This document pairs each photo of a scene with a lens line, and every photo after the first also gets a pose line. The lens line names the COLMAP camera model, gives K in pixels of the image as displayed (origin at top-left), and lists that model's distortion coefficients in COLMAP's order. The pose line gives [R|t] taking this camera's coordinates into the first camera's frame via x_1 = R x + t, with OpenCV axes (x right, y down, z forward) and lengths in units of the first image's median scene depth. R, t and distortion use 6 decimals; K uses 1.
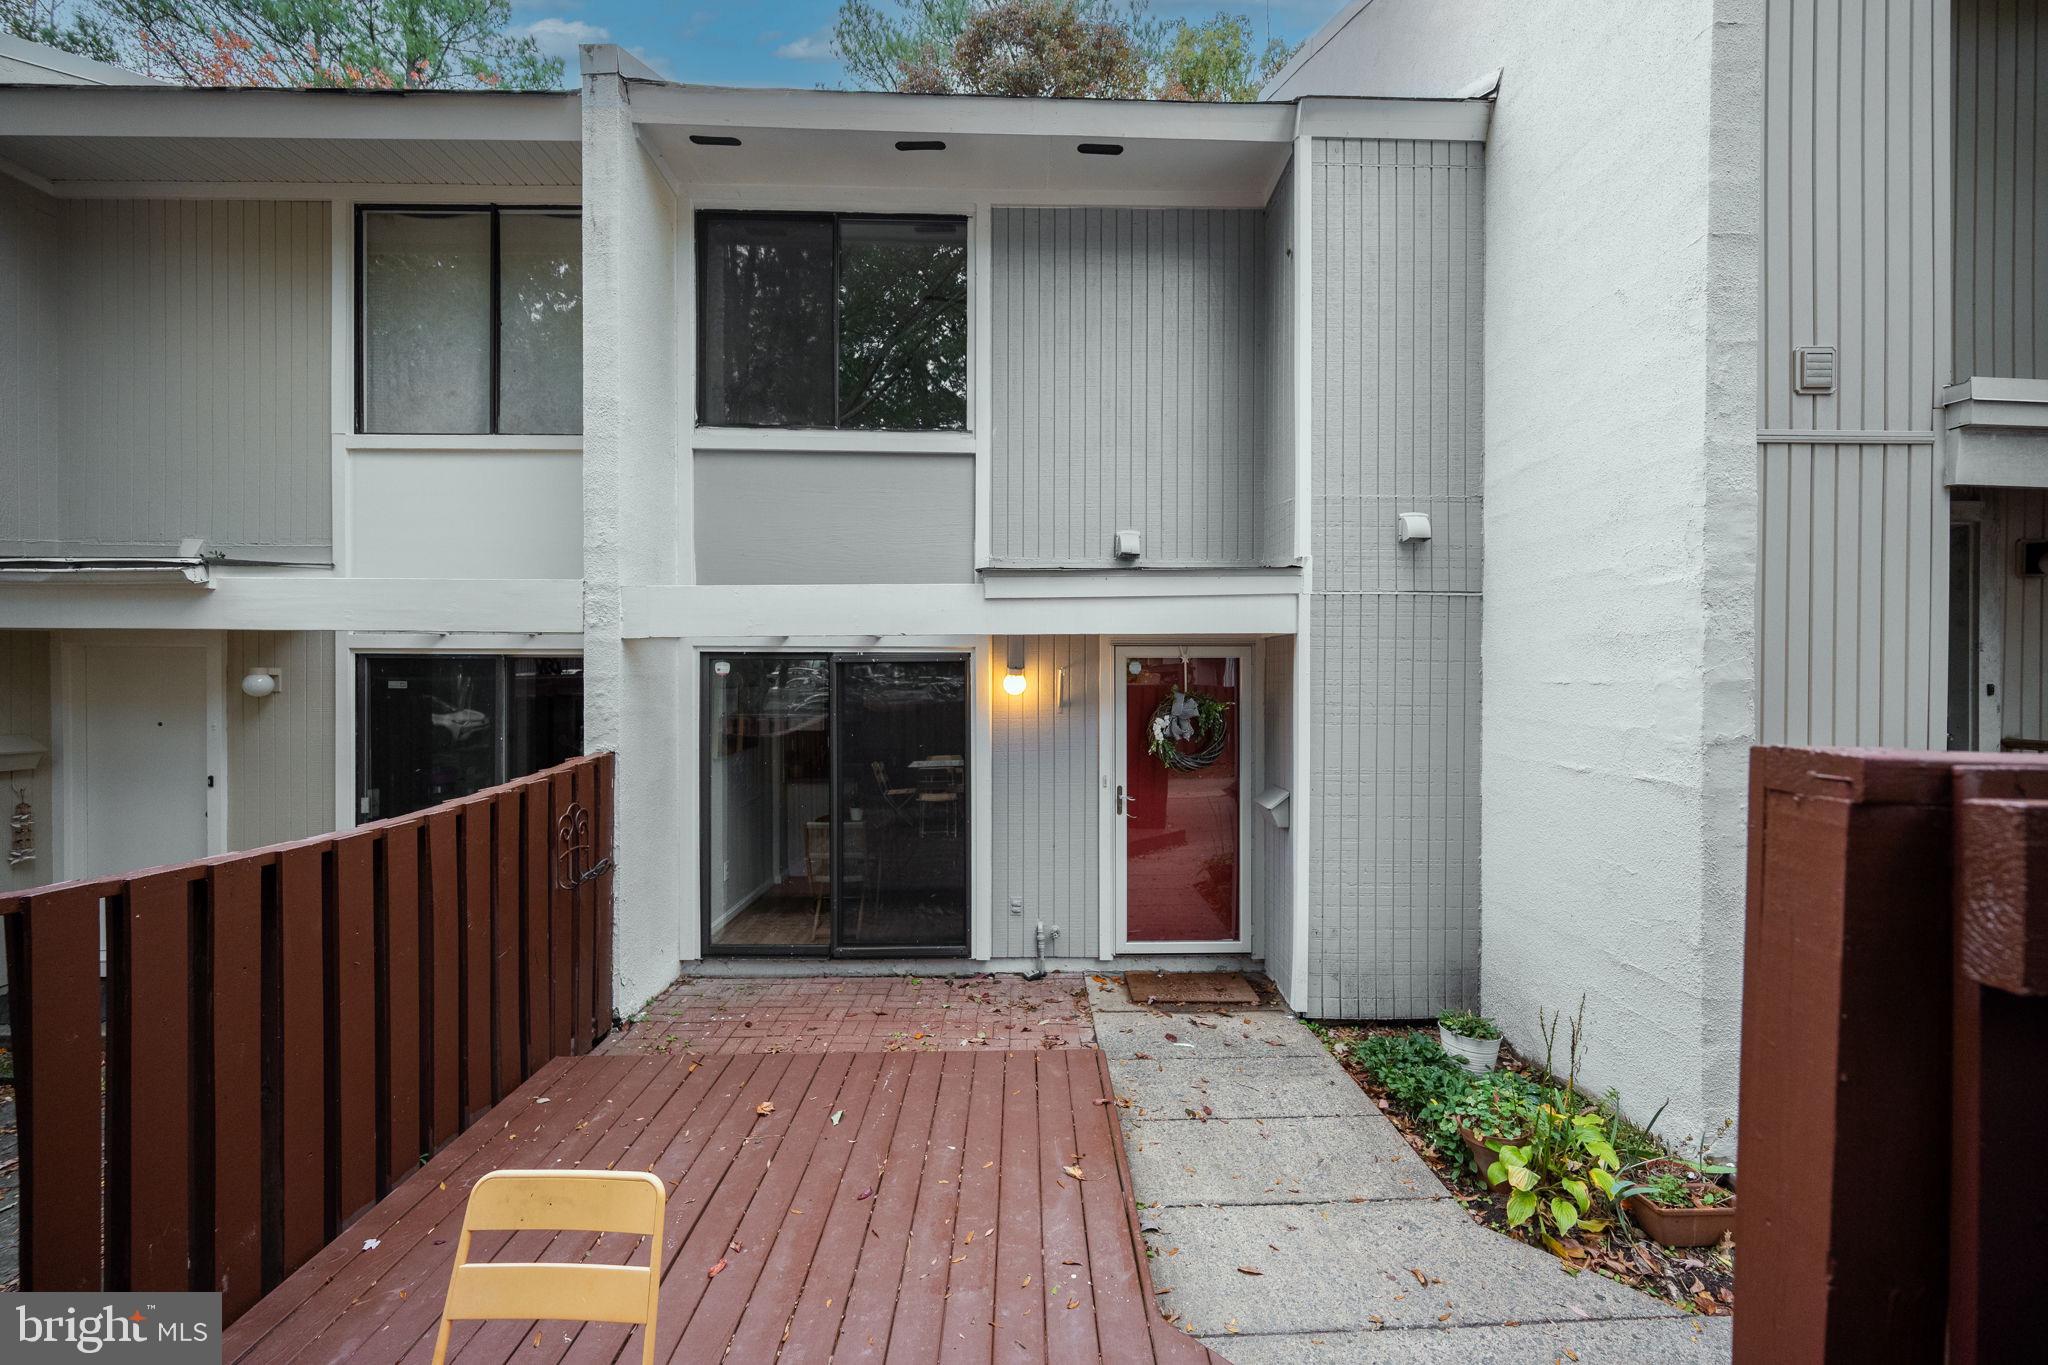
lens RADIAL K [[808.9, 0, 1030.0], [0, 808.9, 669.5], [0, 0, 1]] dist [0.000012, 0.000309]
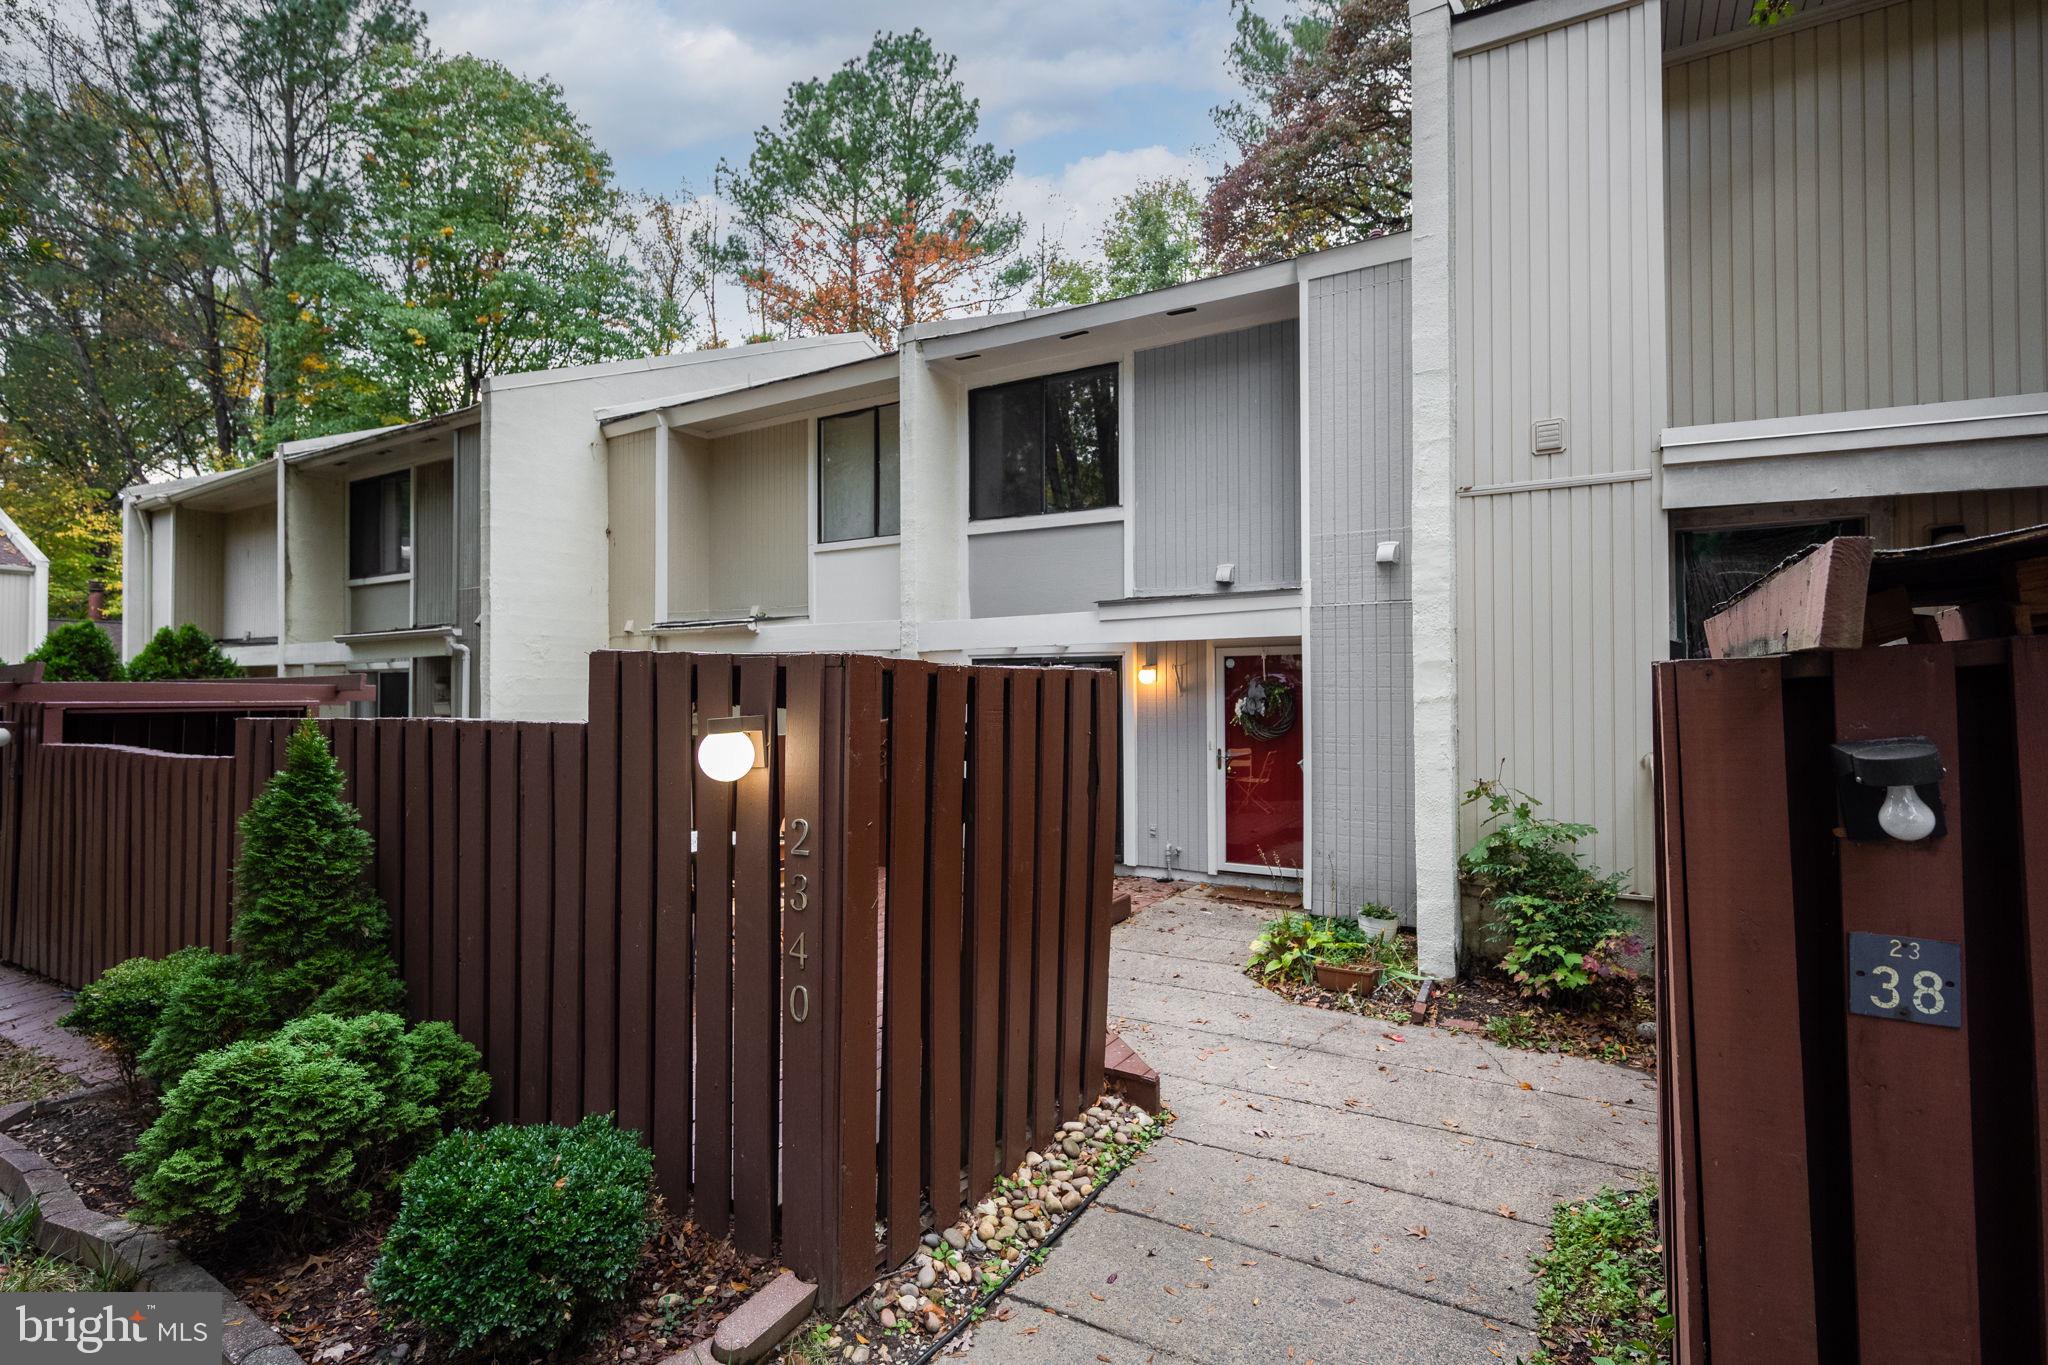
lens RADIAL K [[943.0, 0, 1031.3], [0, 943.0, 647.7], [0, 0, 1]] dist [-0.001626, -0.000026]
pose [[0.848025, -0.028333, -0.529198, 0.704833], [0.008536, 0.999171, -0.039816, 0.032844], [0.529887, 0.029248, 0.847564, -0.551696]]
